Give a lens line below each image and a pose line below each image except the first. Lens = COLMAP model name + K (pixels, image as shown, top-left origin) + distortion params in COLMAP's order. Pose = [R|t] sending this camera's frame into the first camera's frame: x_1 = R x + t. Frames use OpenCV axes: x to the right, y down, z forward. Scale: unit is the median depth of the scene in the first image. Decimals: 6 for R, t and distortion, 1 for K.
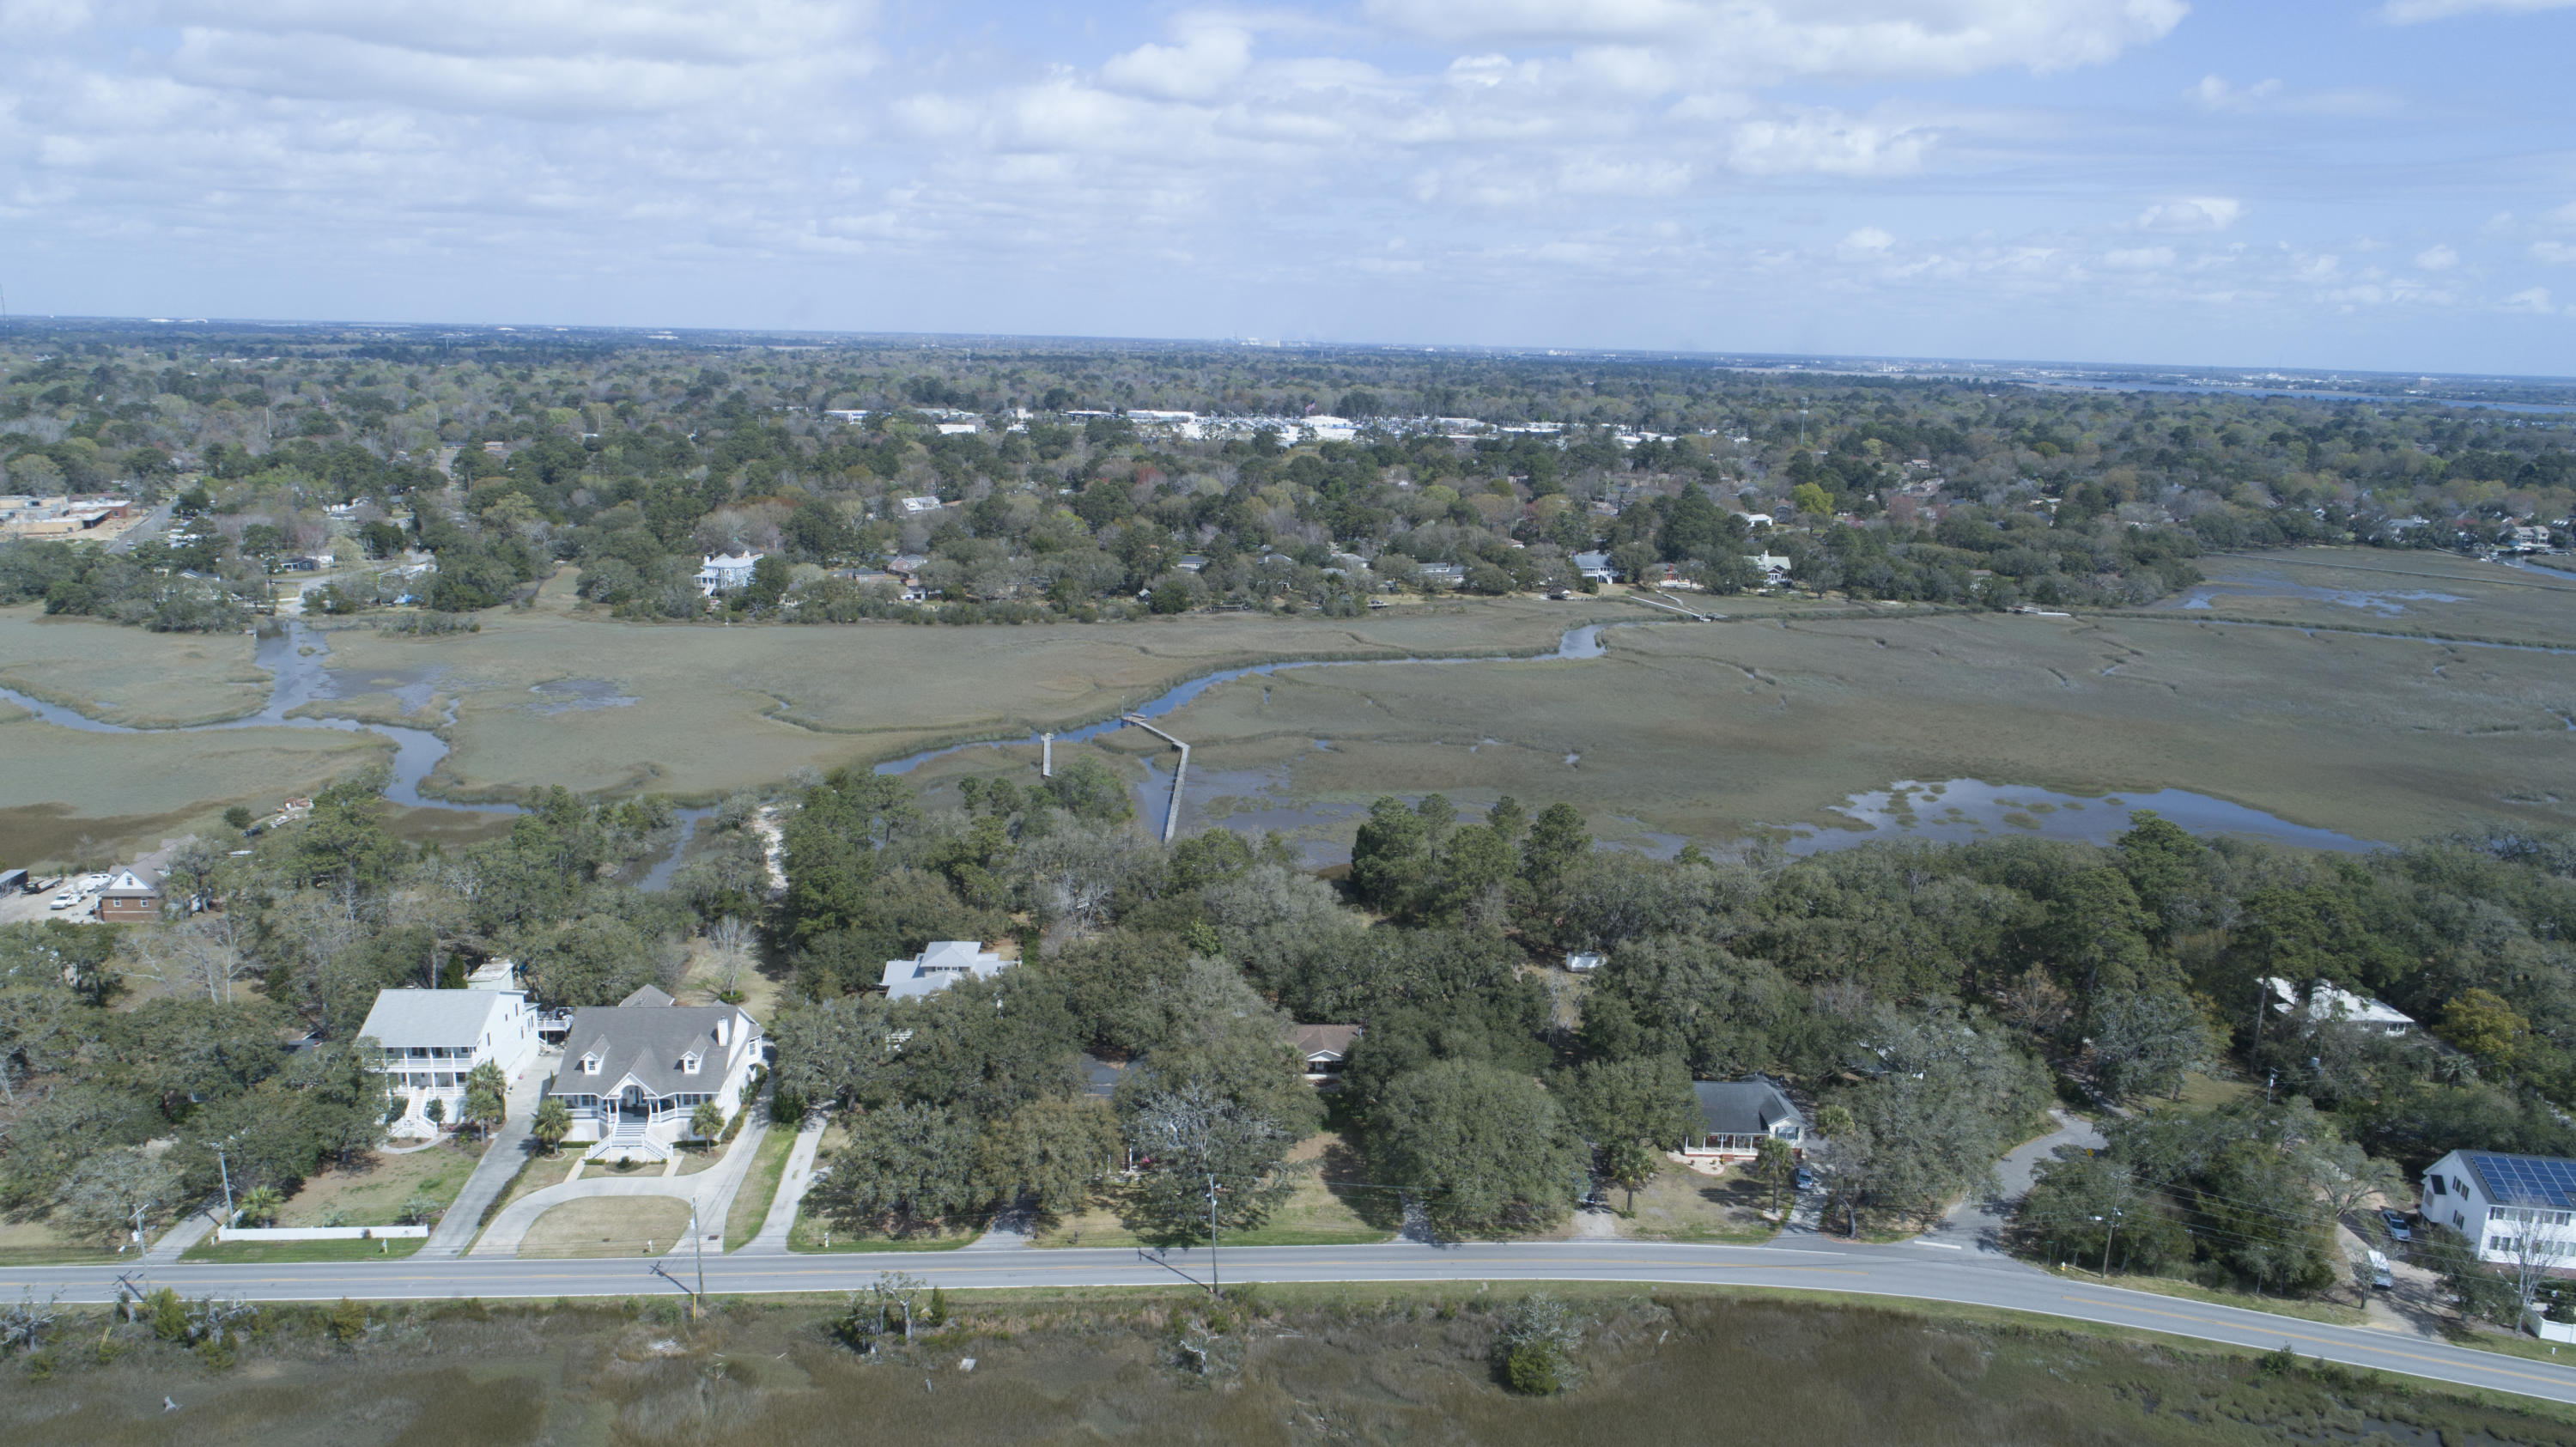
lens RADIAL K [[1728.4, 0, 1288.0], [0, 1728.4, 723.5], [0, 0, 1]] dist [-0.014303, 0.008214]
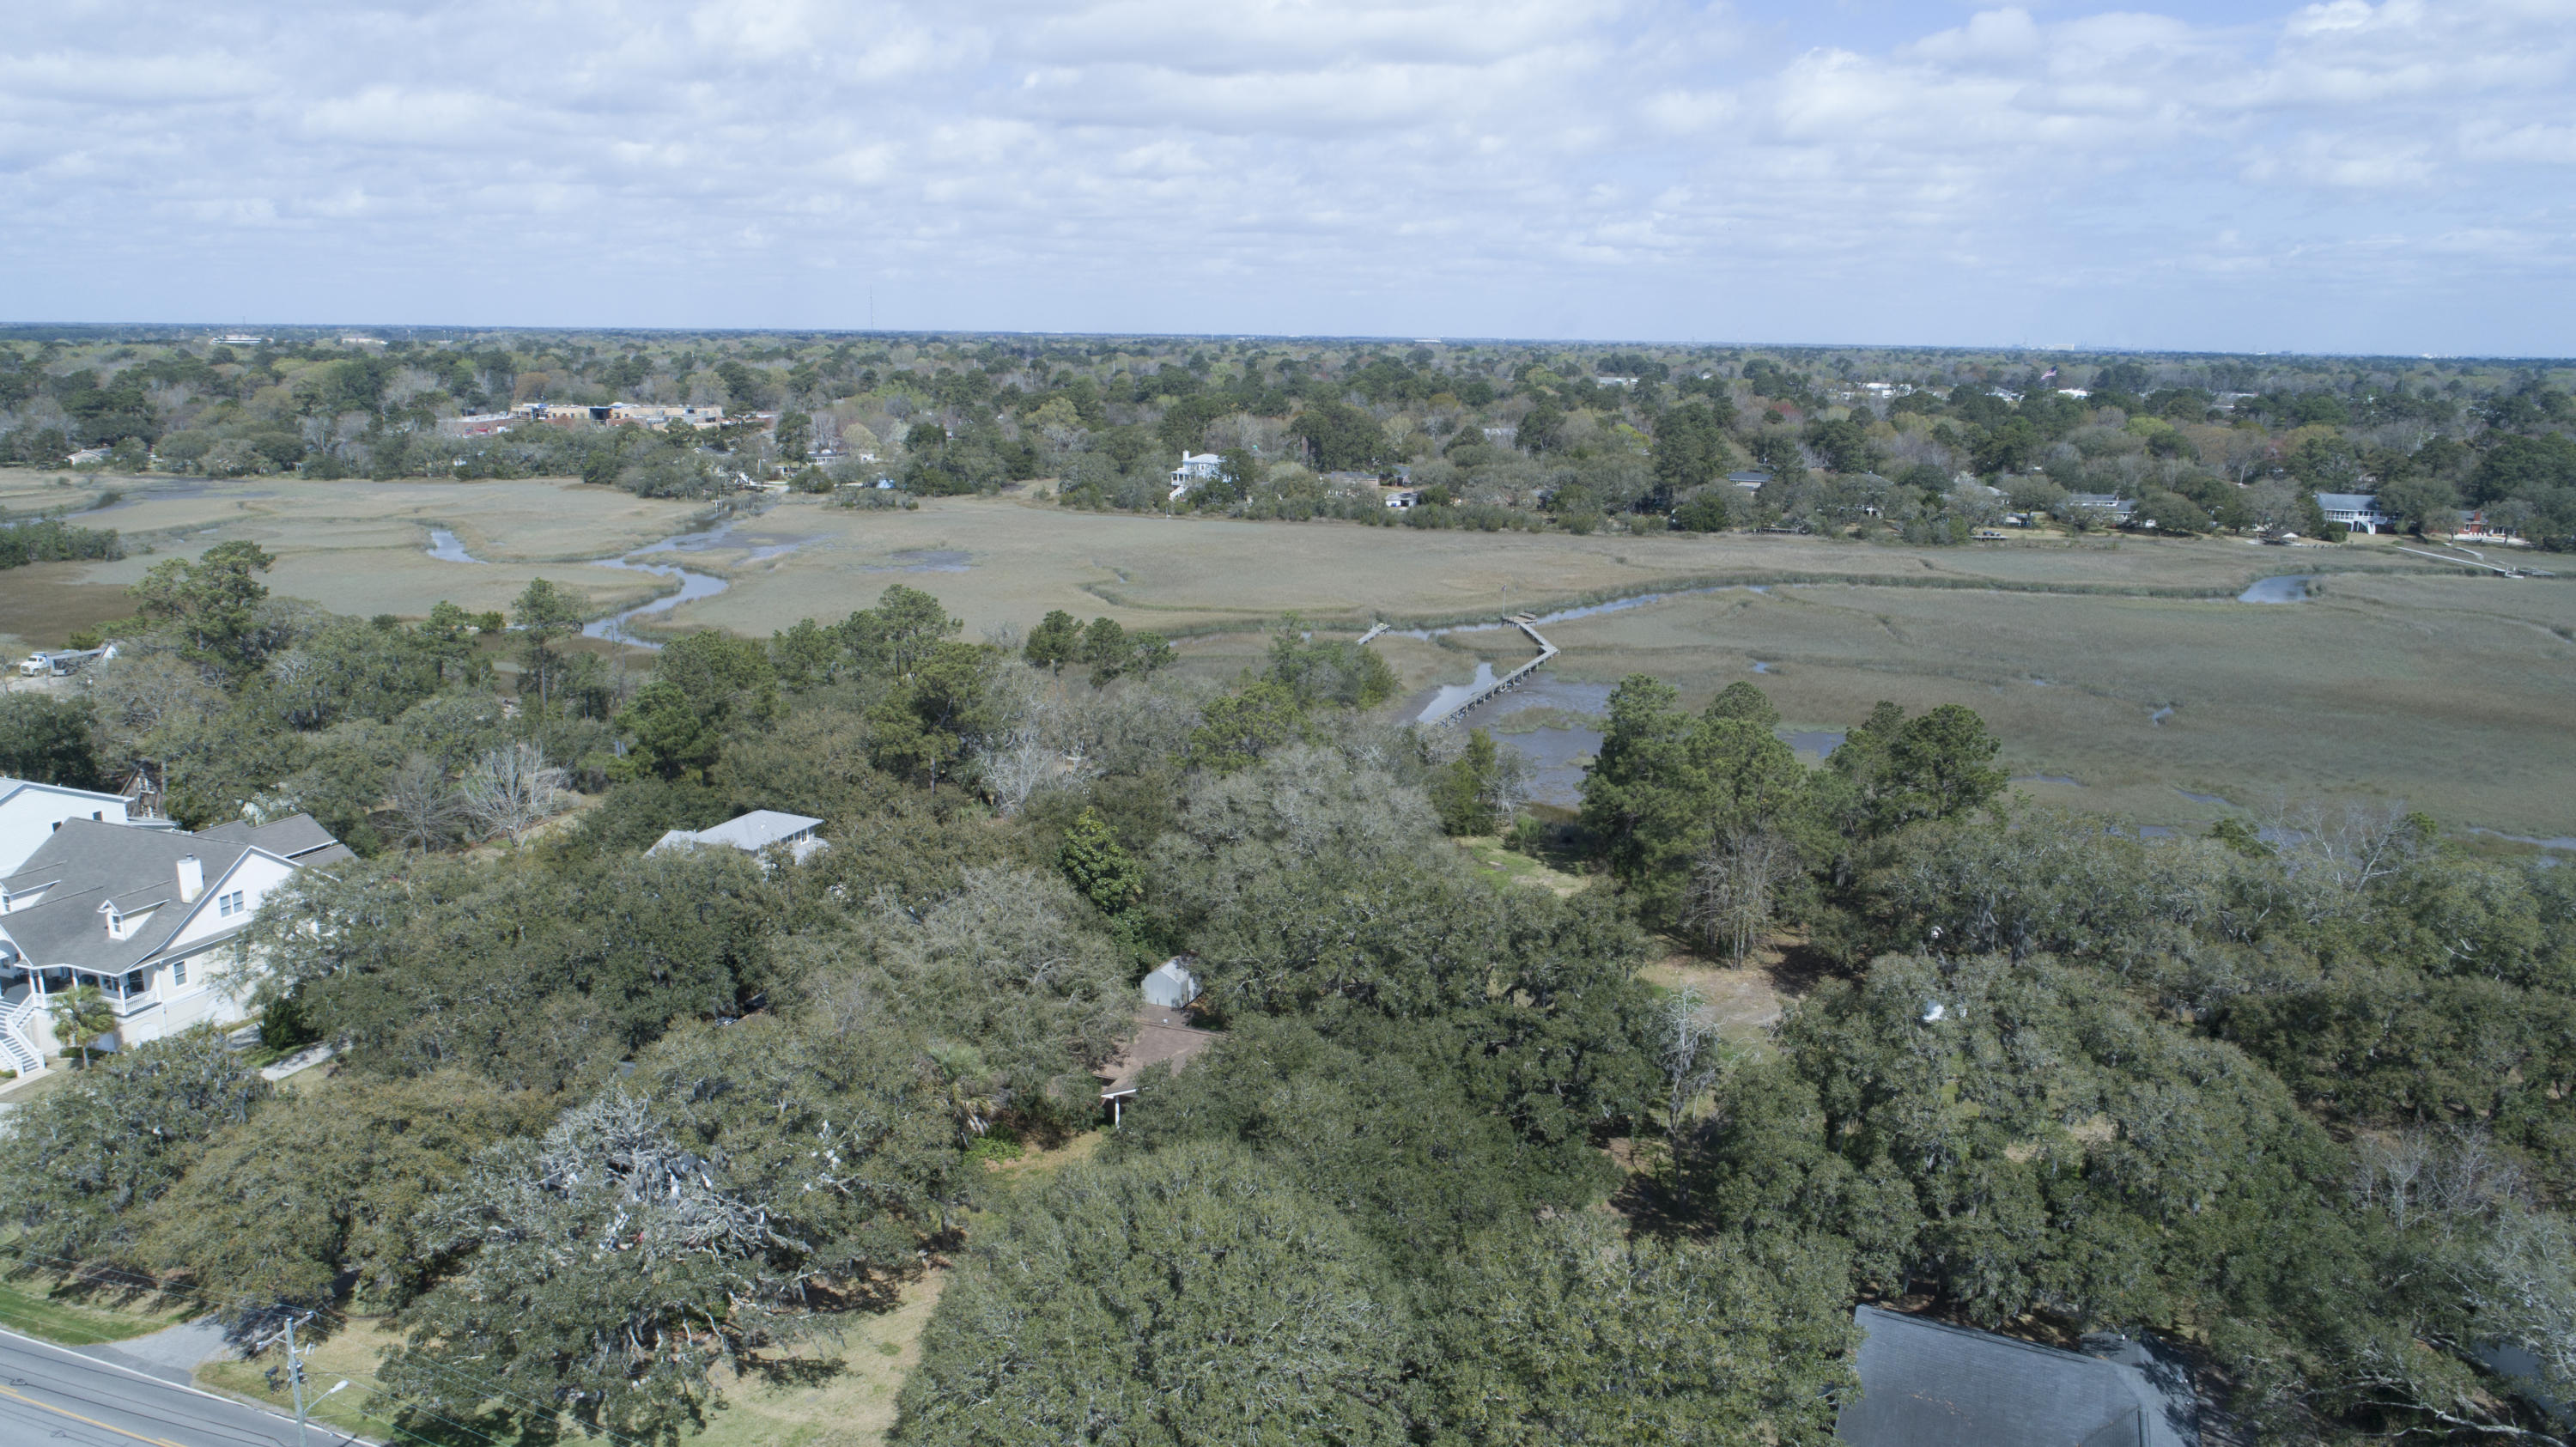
lens RADIAL K [[1728.4, 0, 1288.0], [0, 1728.4, 723.5], [0, 0, 1]] dist [-0.014303, 0.008214]
pose [[0.909313, 0.082114, -0.407930, 0.223216], [-0.084778, 0.996333, 0.011578, 0.073913], [0.407384, 0.024055, 0.912940, 0.525039]]
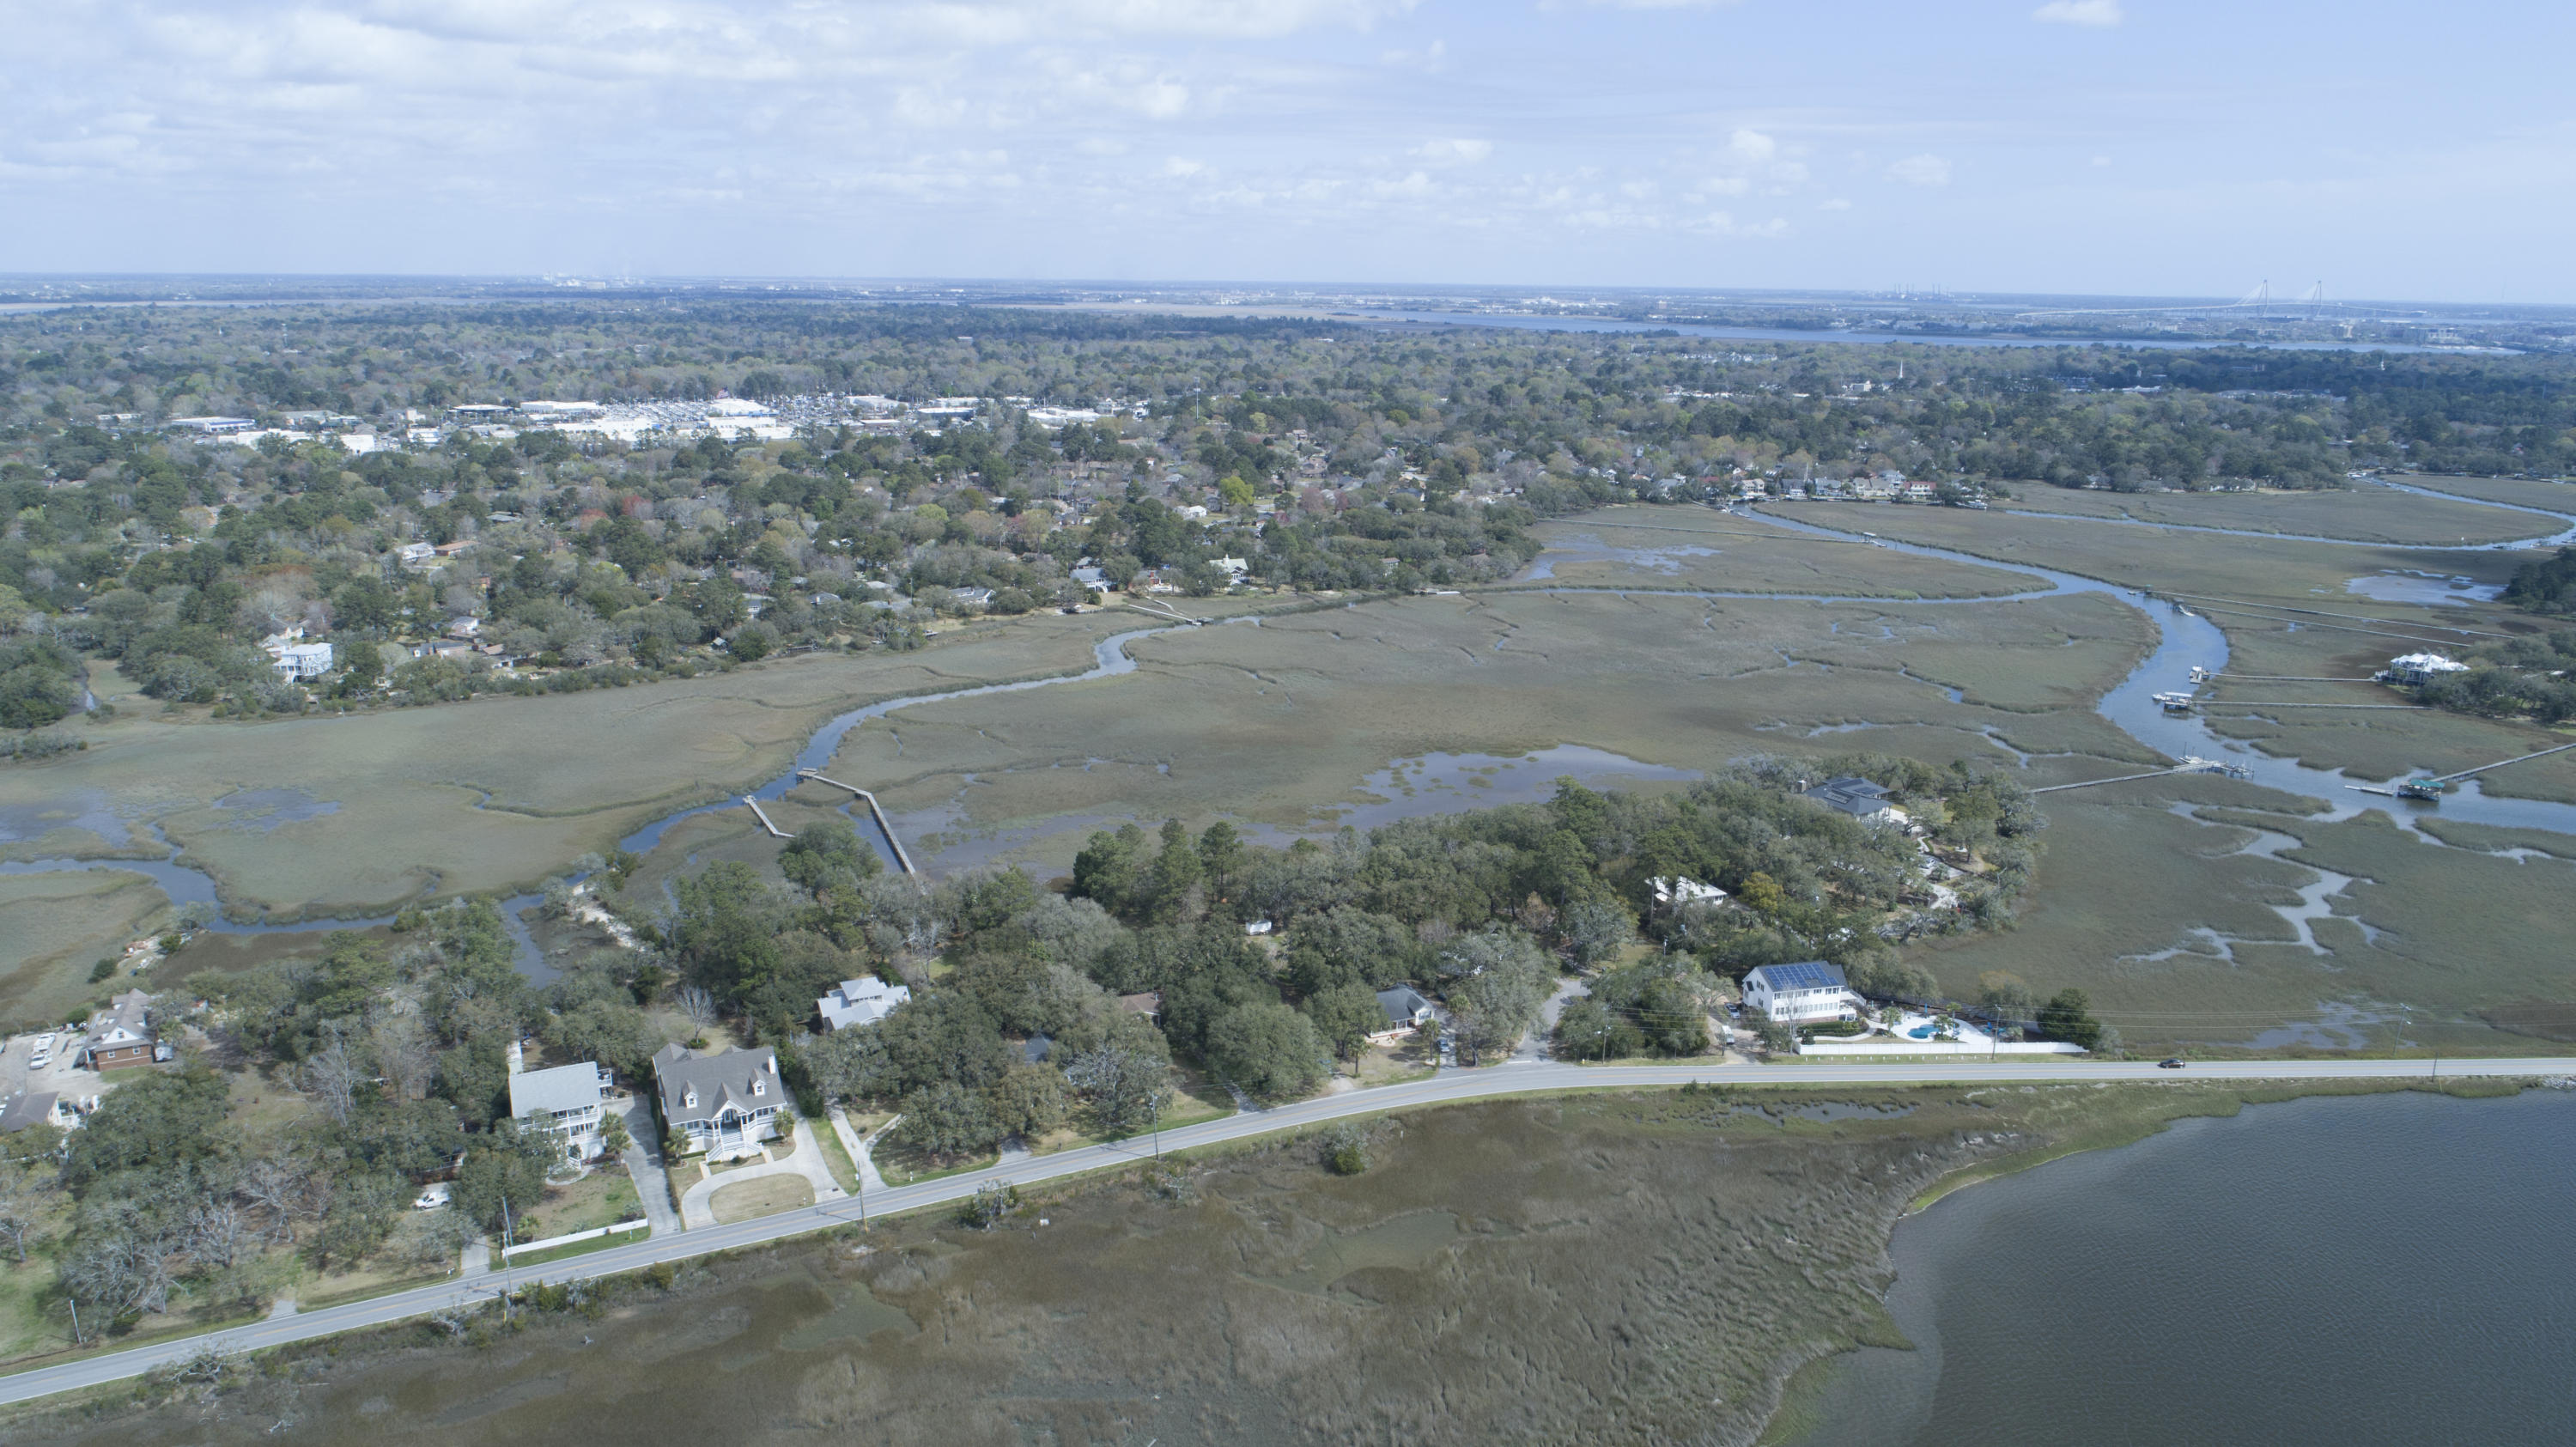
lens RADIAL K [[1727.9, 0, 1288.0], [0, 1727.9, 723.5], [0, 0, 1]] dist [-0.016014, 0.009229]
pose [[0.932475, -0.104261, 0.345860, -0.341754], [0.090225, 0.994318, 0.056485, -0.136271], [-0.349784, -0.021466, 0.936584, -0.470463]]
